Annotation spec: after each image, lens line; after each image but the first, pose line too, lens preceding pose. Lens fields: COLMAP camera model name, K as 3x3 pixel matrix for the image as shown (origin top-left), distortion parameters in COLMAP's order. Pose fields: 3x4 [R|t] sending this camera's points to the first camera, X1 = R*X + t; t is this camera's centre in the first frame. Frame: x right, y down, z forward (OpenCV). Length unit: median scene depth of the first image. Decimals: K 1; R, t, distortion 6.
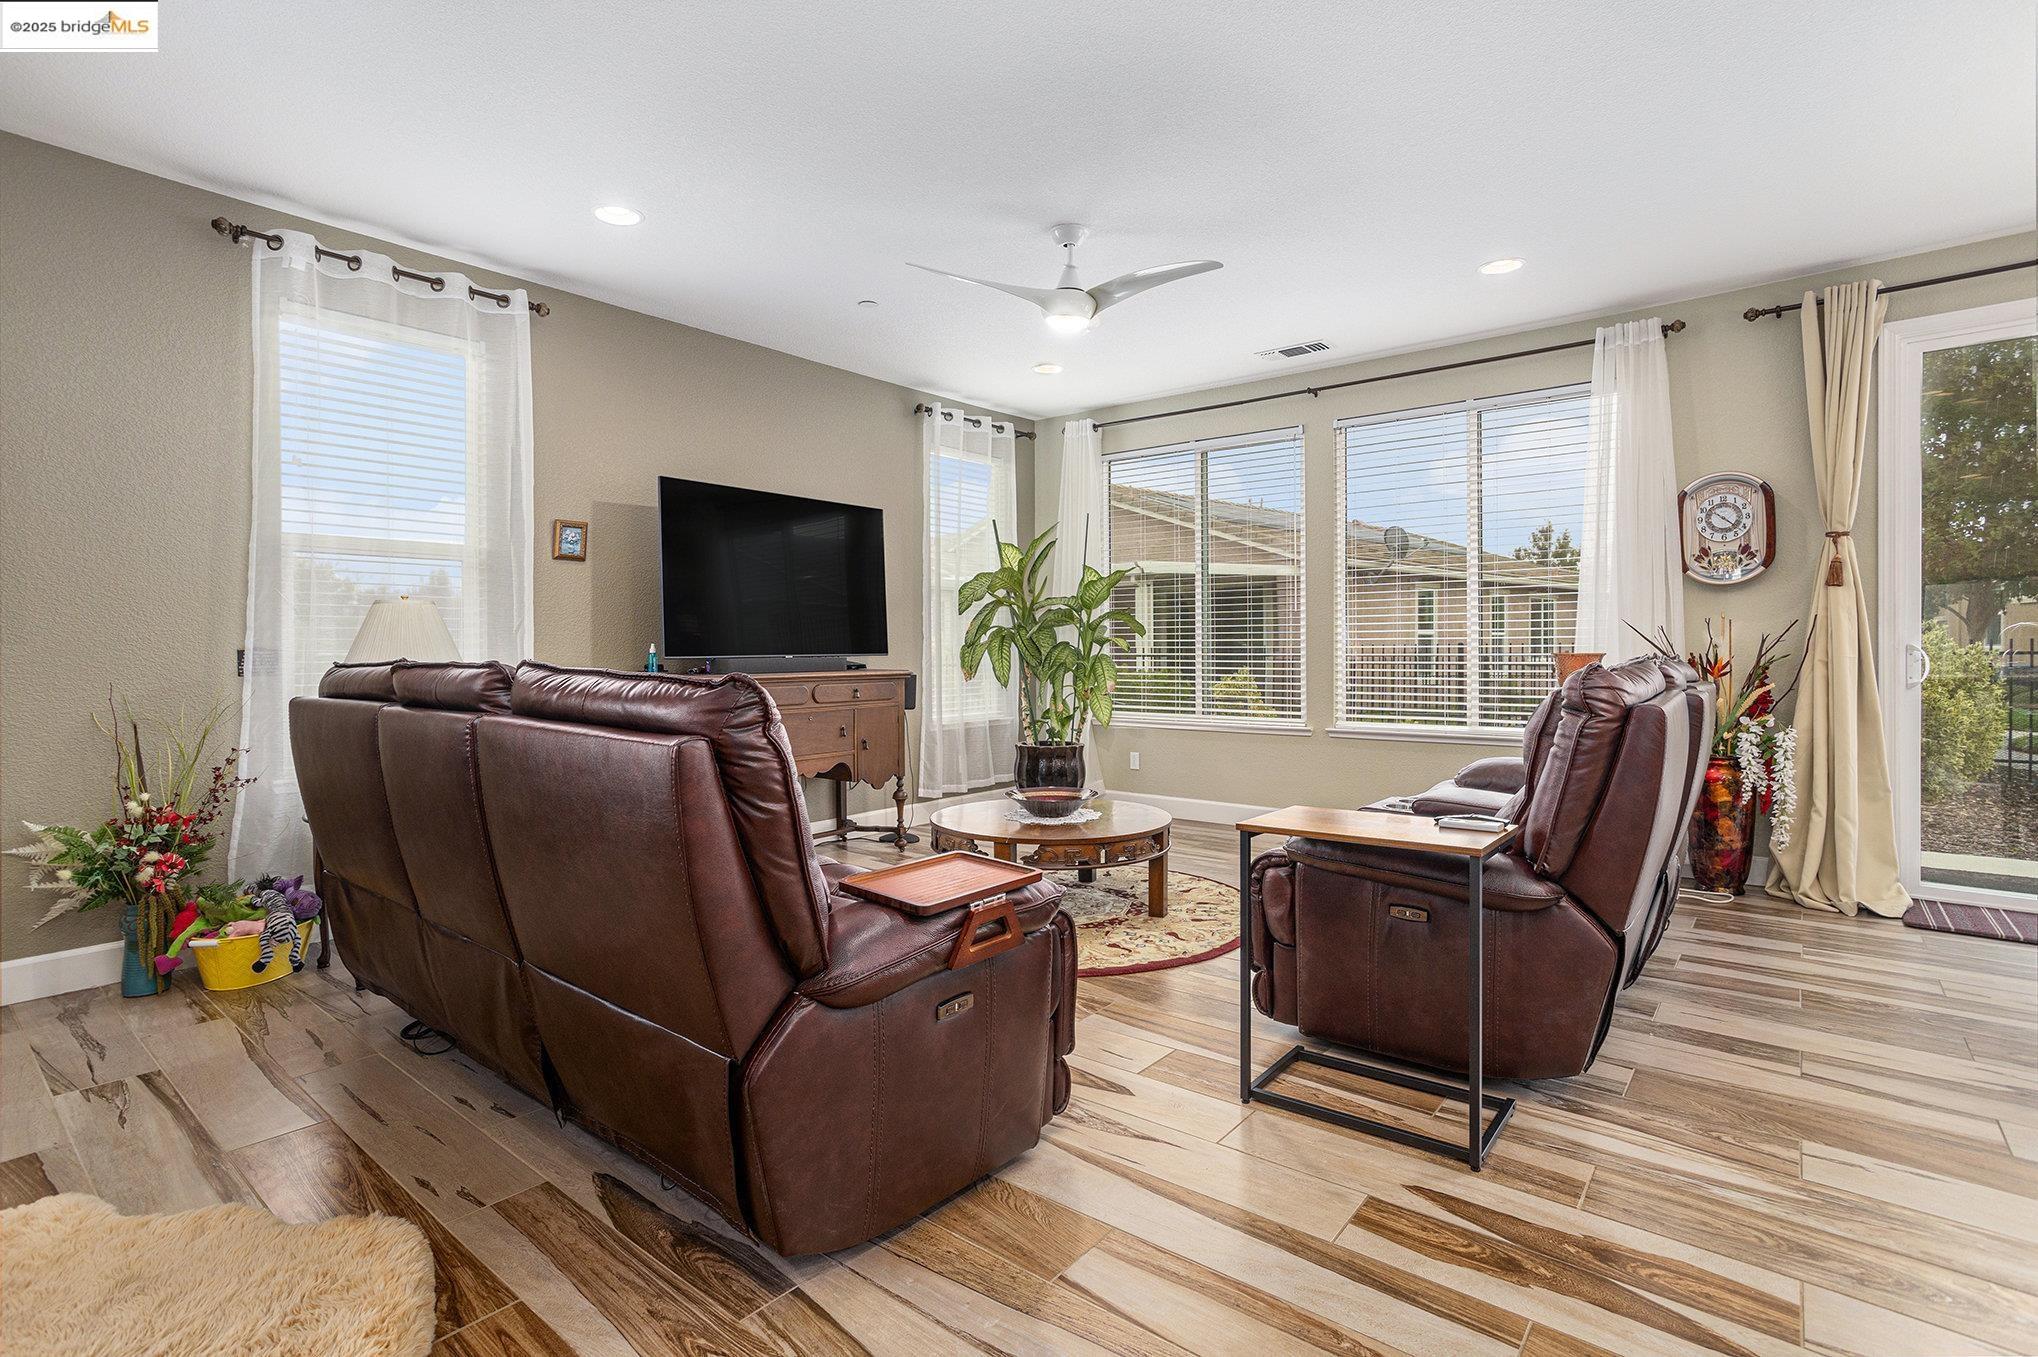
lens RADIAL K [[962.3, 0, 1011.9], [0, 962.3, 659.7], [0, 0, 1]] dist [0.004141, 0.000572]
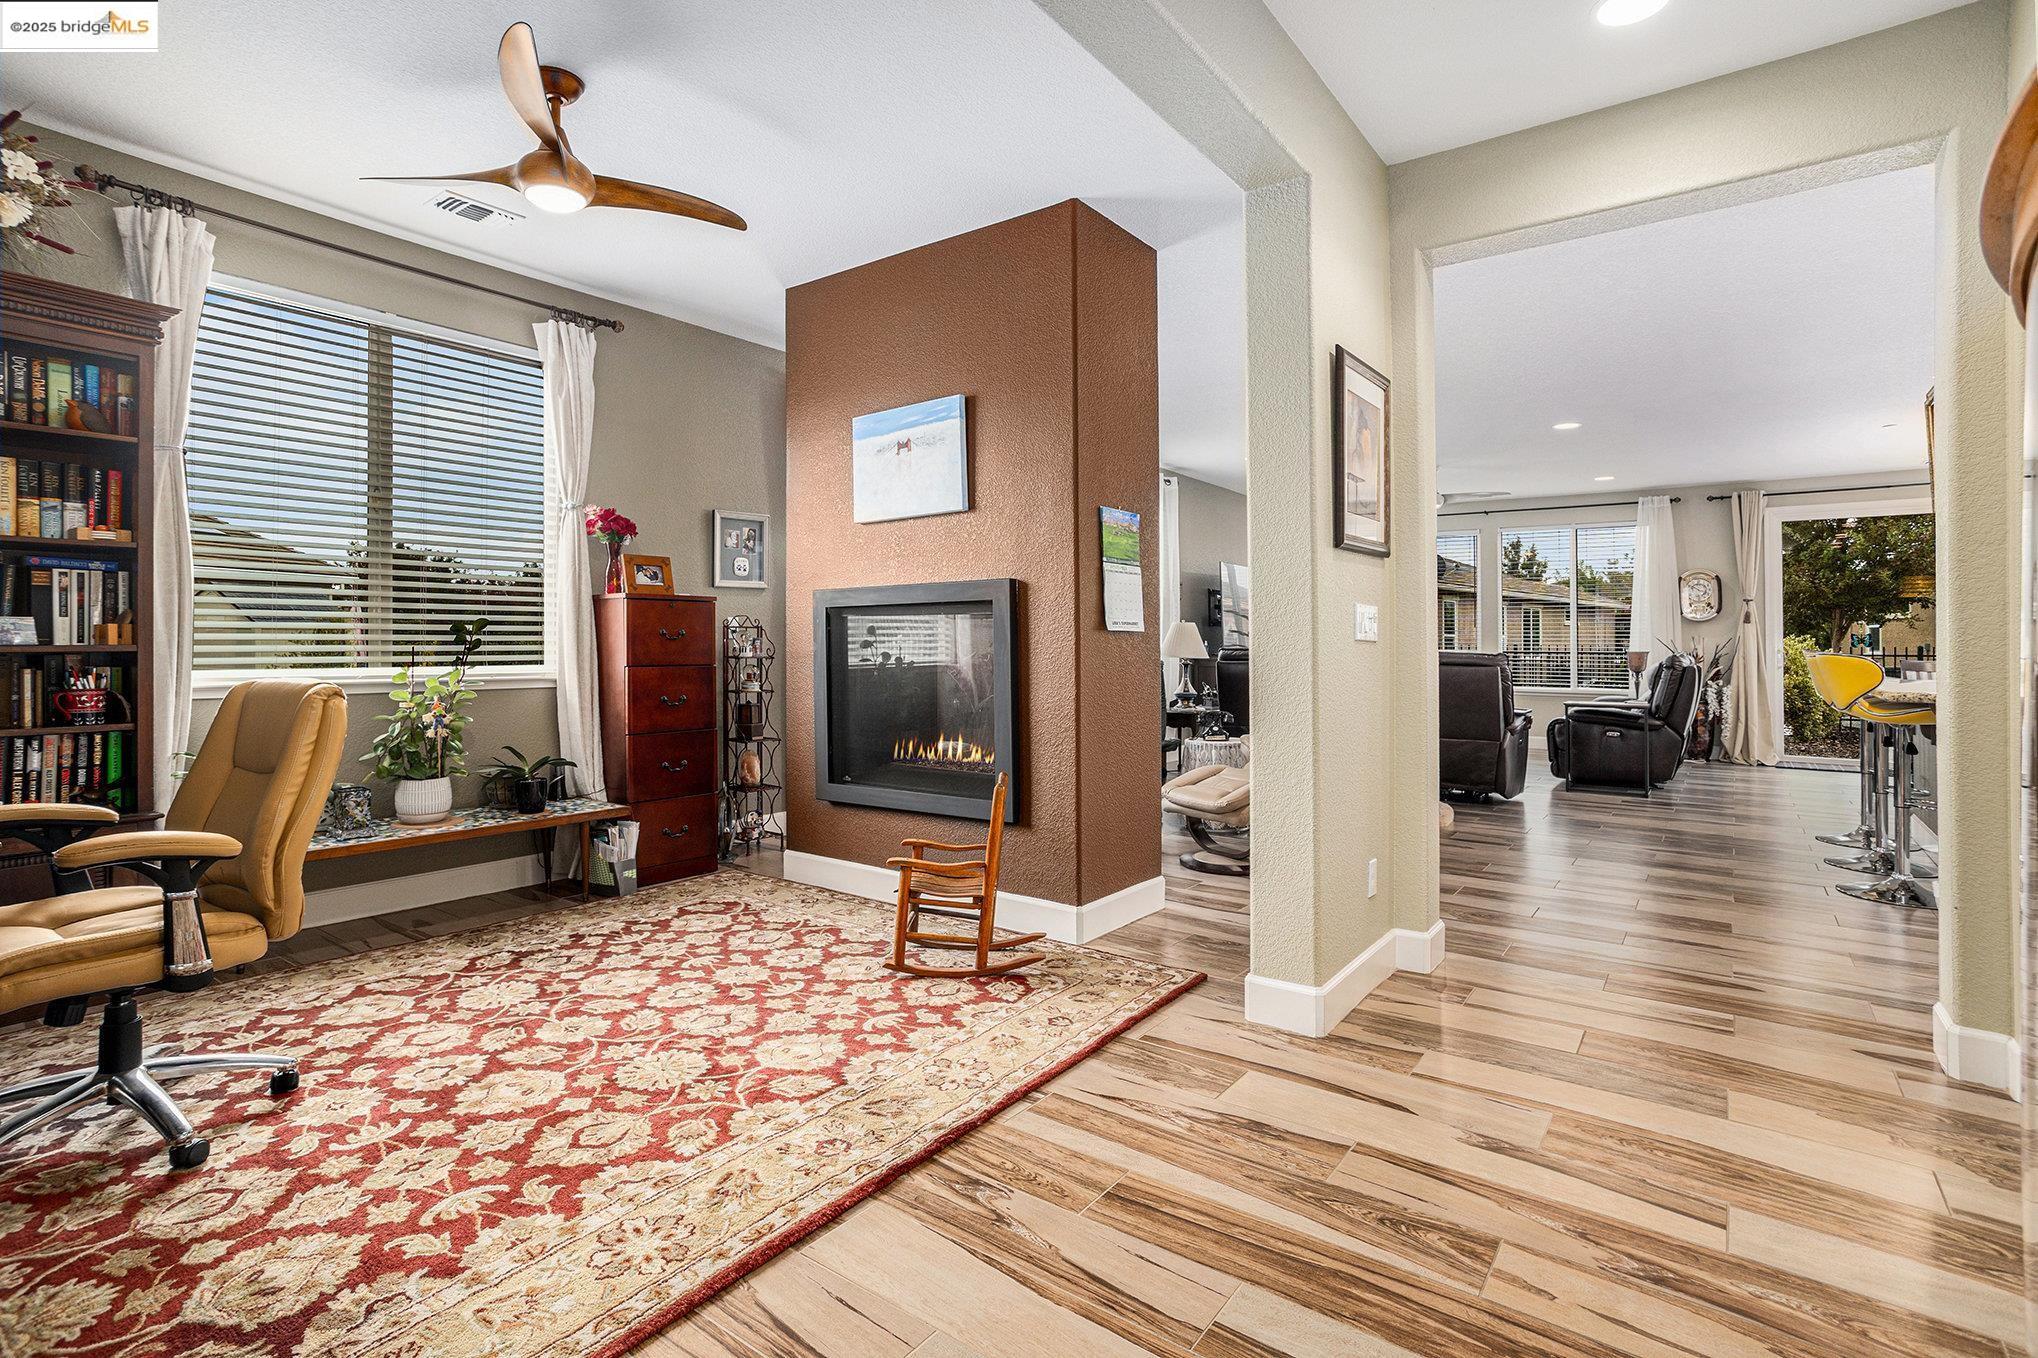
lens RADIAL K [[990.4, 0, 998.9], [0, 990.4, 639.4], [0, 0, 1]] dist [-0.052018, 0.030710]
pose [[0.999291, 0.007329, 0.036933, -0.964425], [-0.006565, 0.999763, -0.020744, 0.020702], [-0.037076, 0.020487, 0.999102, -1.182626]]
